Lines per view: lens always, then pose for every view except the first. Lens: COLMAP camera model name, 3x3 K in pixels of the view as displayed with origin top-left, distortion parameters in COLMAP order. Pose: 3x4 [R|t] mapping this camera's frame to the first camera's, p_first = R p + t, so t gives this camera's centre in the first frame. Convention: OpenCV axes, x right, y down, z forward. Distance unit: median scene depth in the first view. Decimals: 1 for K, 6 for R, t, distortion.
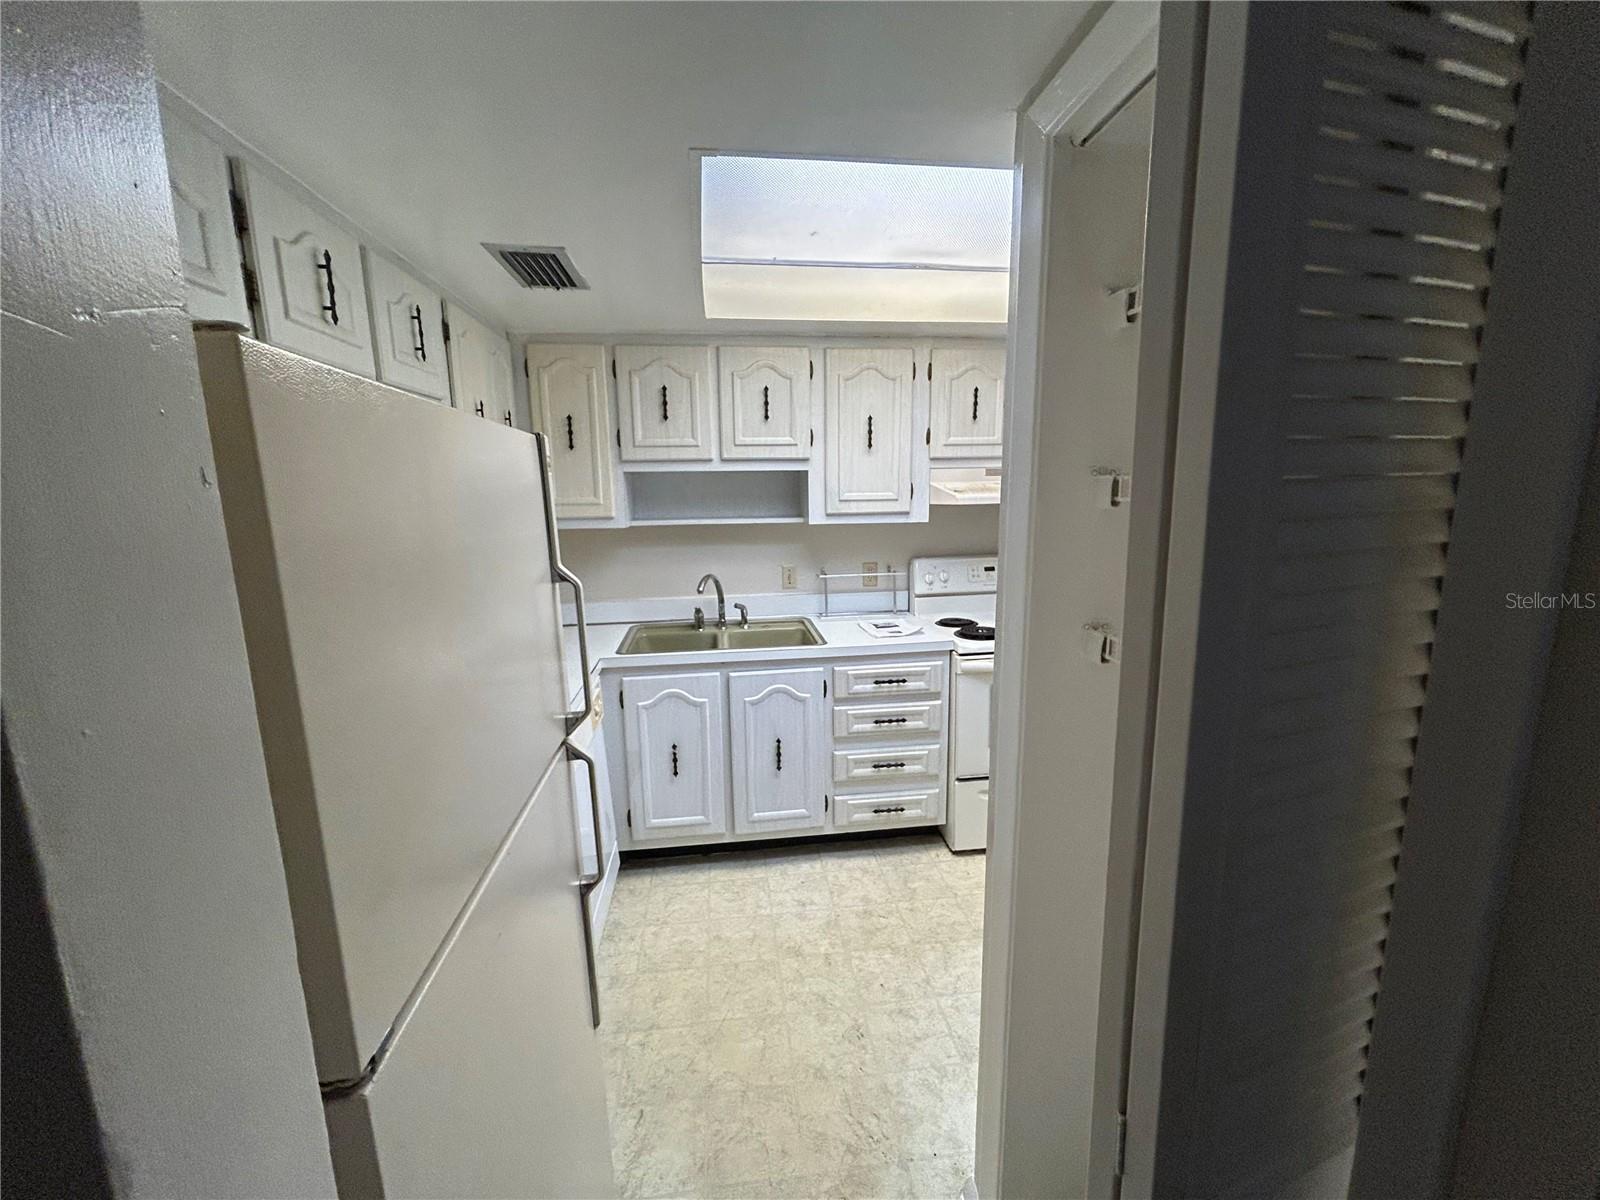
lens RADIAL K [[646.9, 0, 801.5], [0, 646.9, 600.5], [0, 0, 1]] dist [-0.003102, -0.000071]
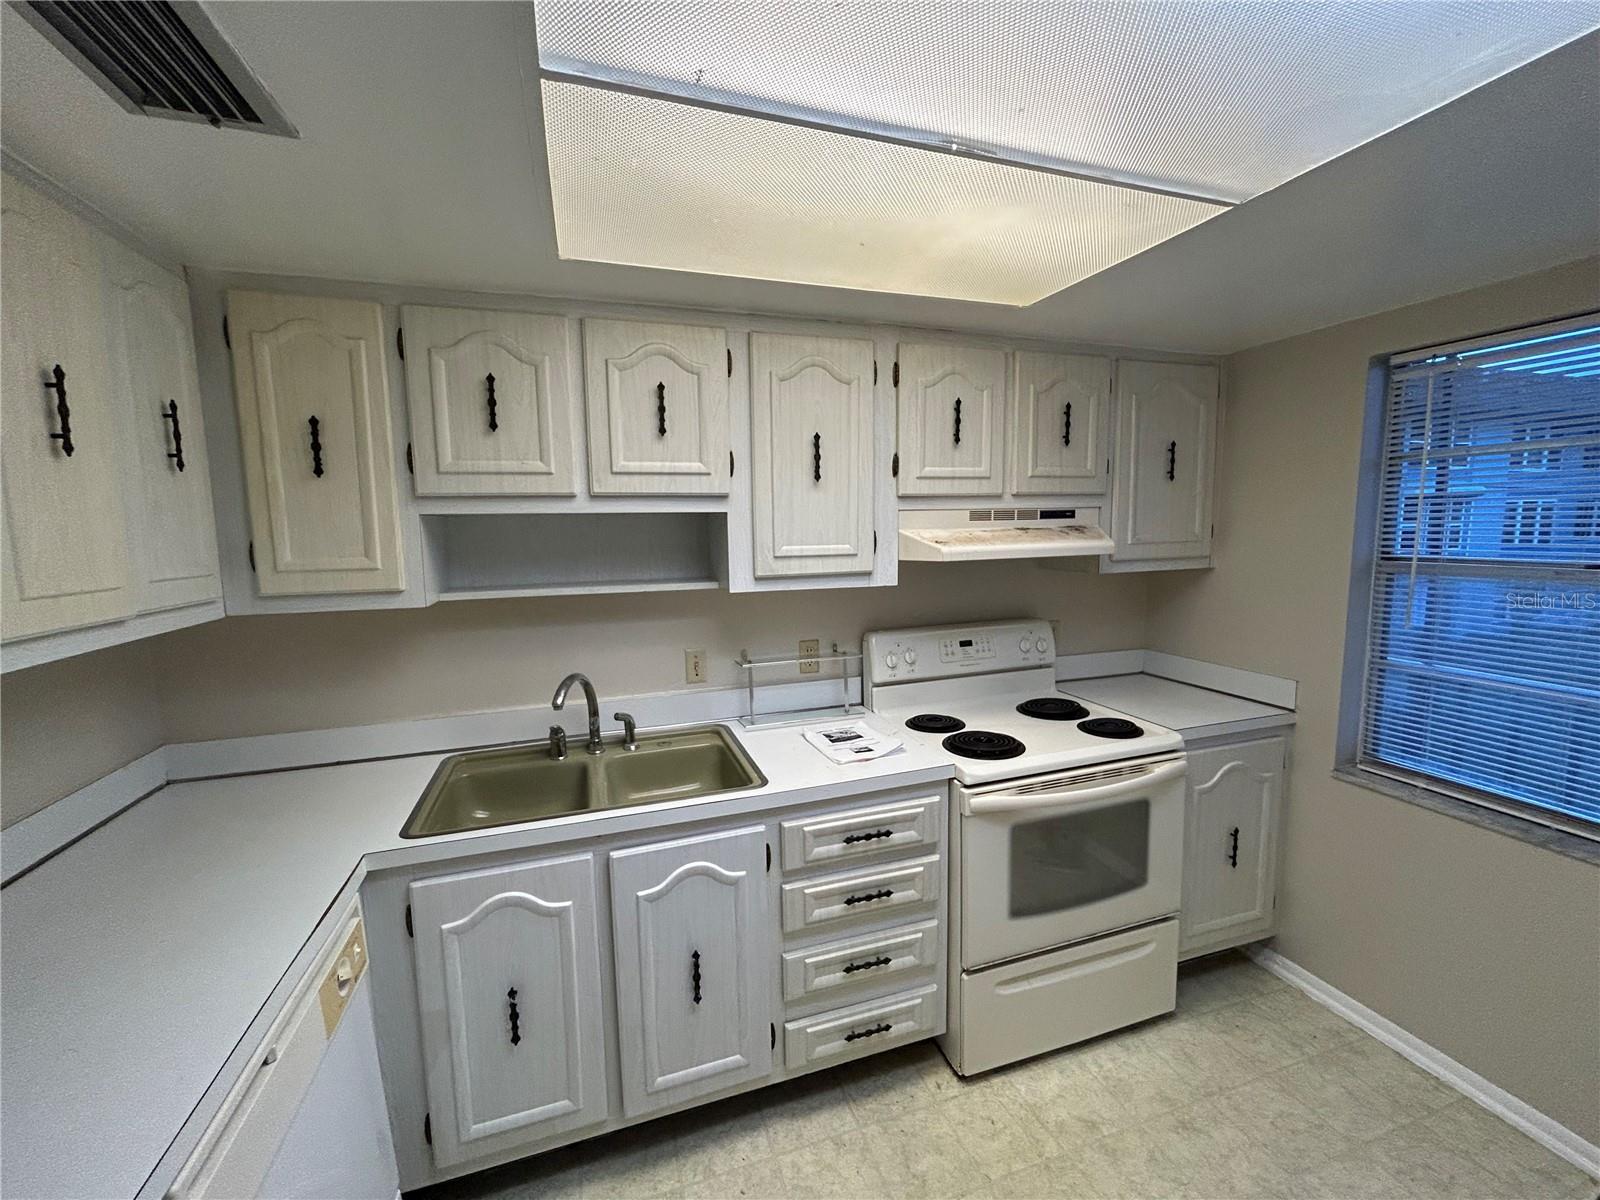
lens RADIAL K [[646.9, 0, 799.2], [0, 646.9, 600.0], [0, 0, 1]] dist [-0.003102, -0.000071]
pose [[0.981942, -0.022798, 0.187803, -0.044737], [0.034010, 0.997812, -0.056696, -0.073860], [-0.186099, 0.062059, 0.980569, 0.351870]]
